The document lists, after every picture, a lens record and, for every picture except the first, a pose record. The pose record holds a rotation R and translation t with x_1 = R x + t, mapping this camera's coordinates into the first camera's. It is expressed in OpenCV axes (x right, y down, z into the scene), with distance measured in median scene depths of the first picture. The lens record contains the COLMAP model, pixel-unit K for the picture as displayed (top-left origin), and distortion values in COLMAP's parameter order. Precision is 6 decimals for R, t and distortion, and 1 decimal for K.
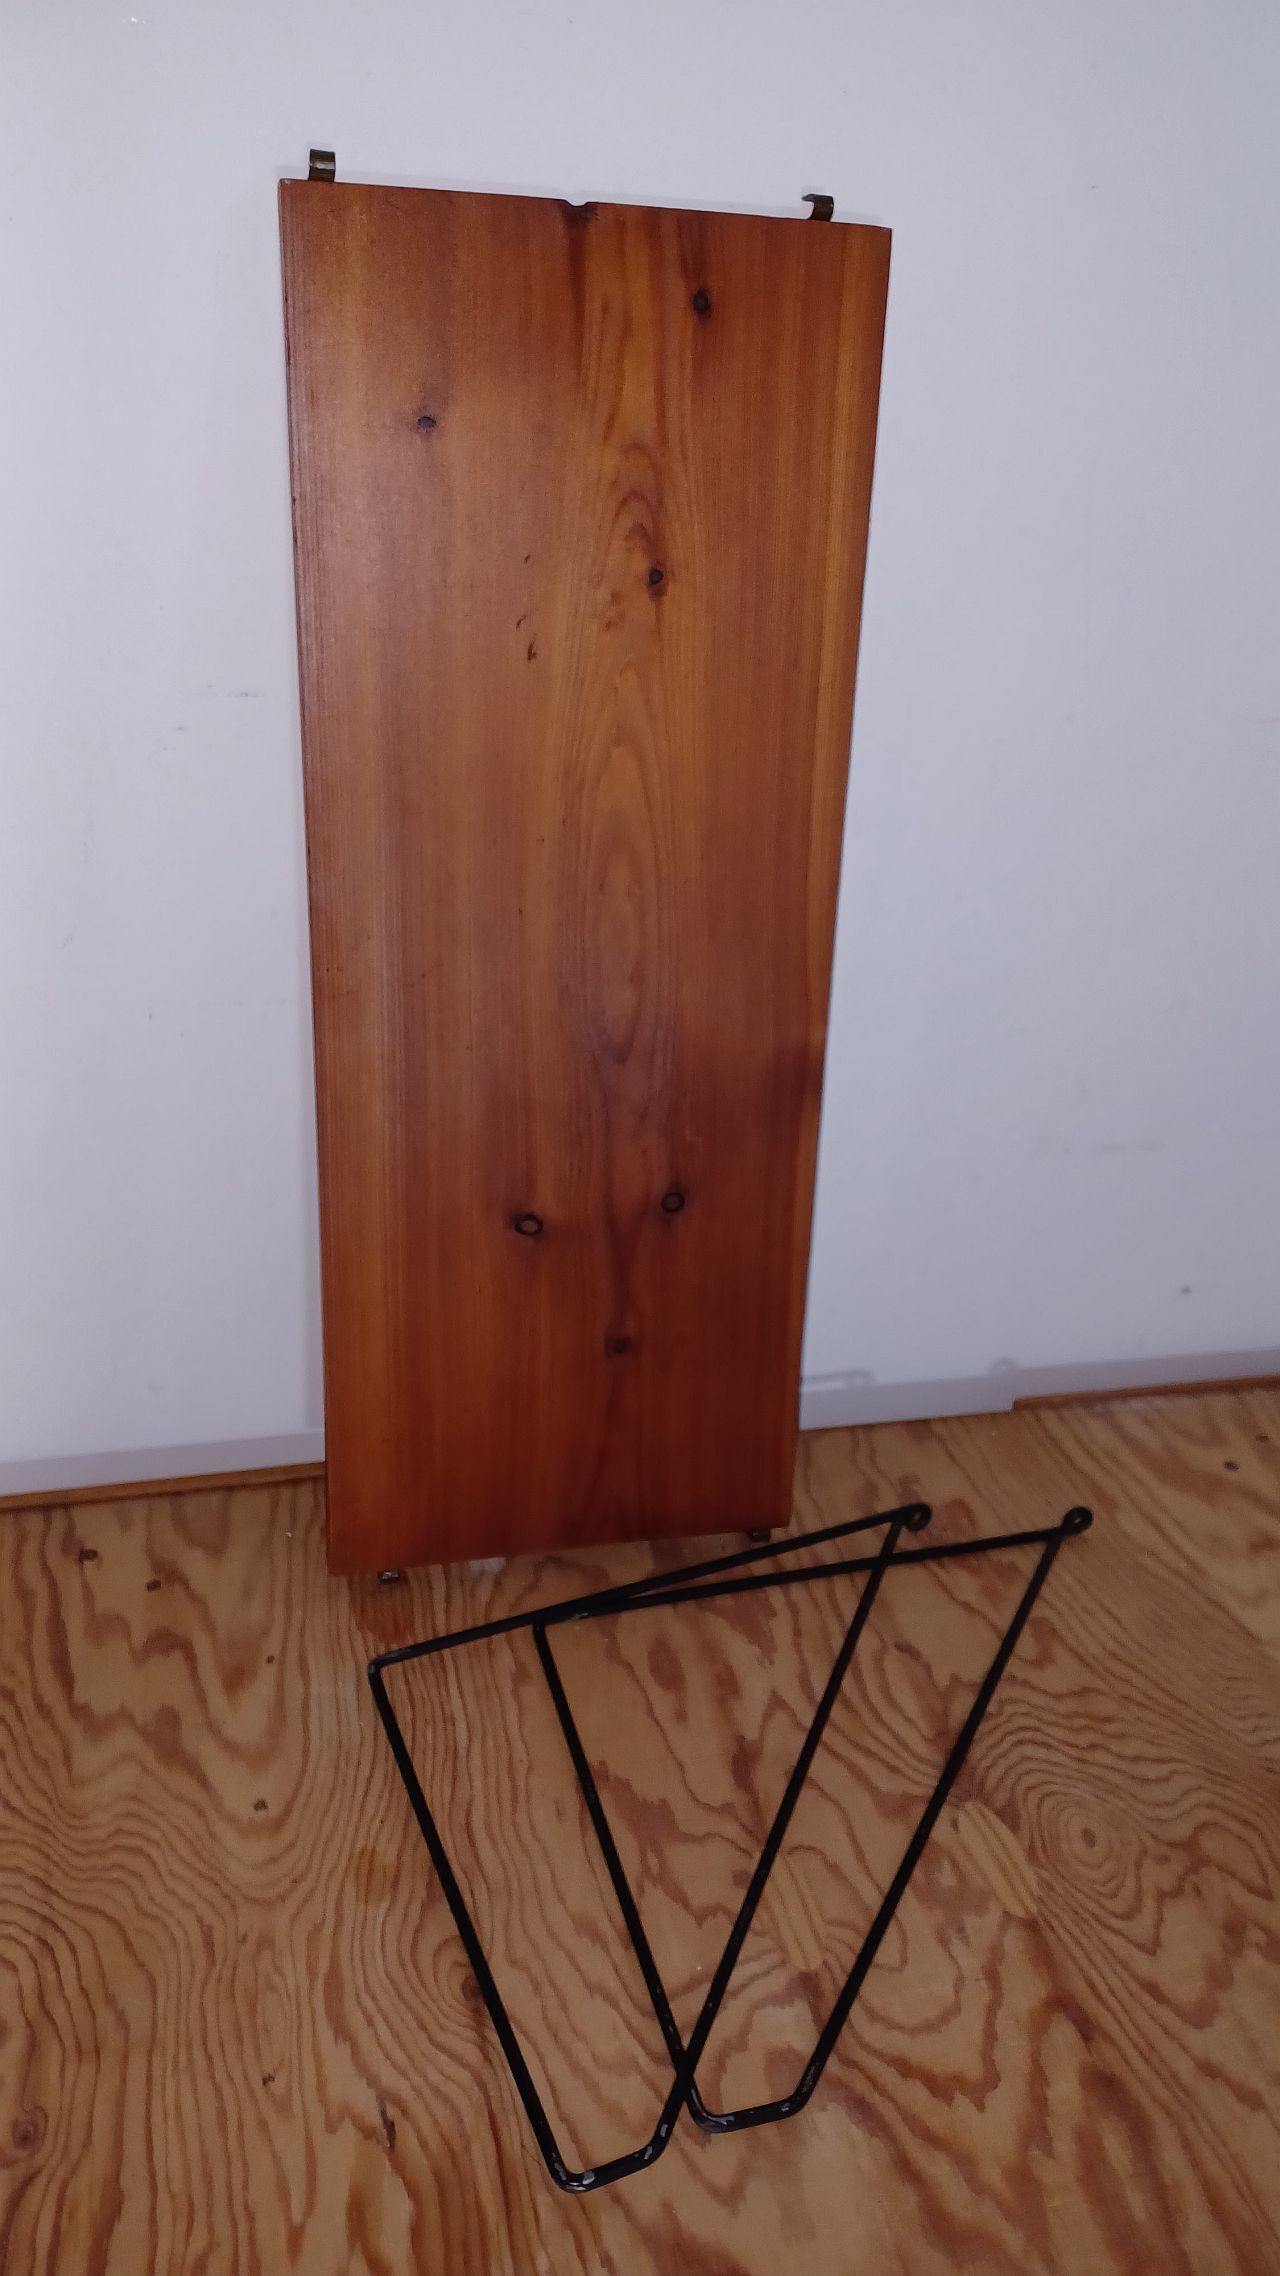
lens RADIAL K [[1759.8, 0, 640.0], [0, 1759.8, 1138.0], [0, 0, 1]] dist [0.083804, -0.111881]
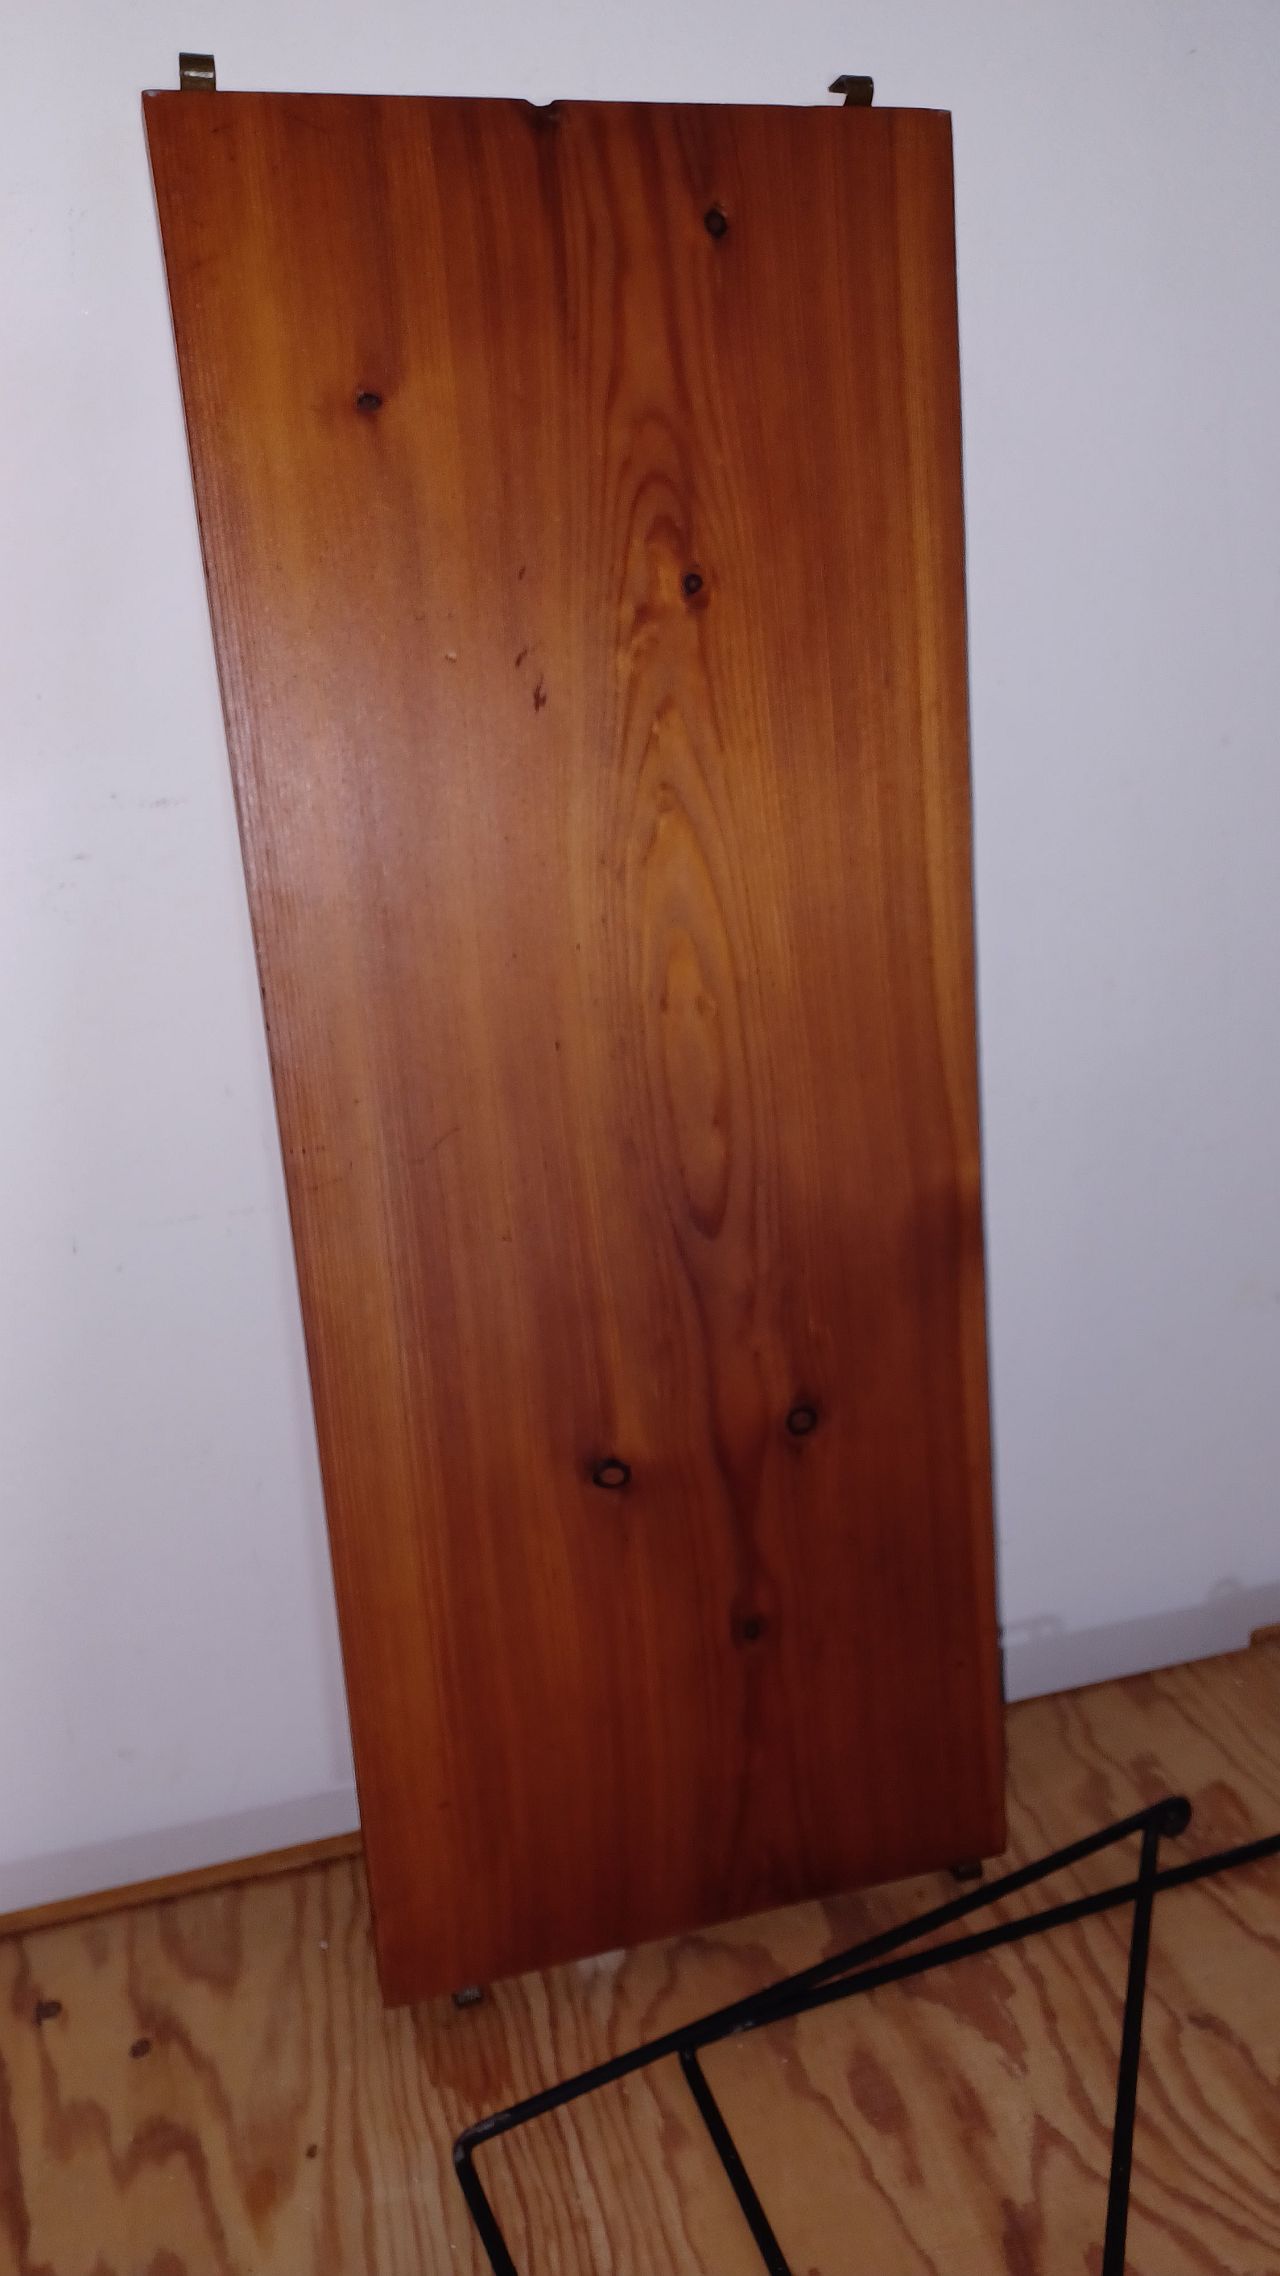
lens RADIAL K [[1759.8, 0, 640.0], [0, 1759.8, 1138.0], [0, 0, 1]] dist [0.083804, -0.111881]
pose [[0.993543, -0.113252, 0.006795, -0.040770], [0.113197, 0.985458, -0.126726, 0.006239], [0.007656, 0.126677, 0.991914, 0.259332]]
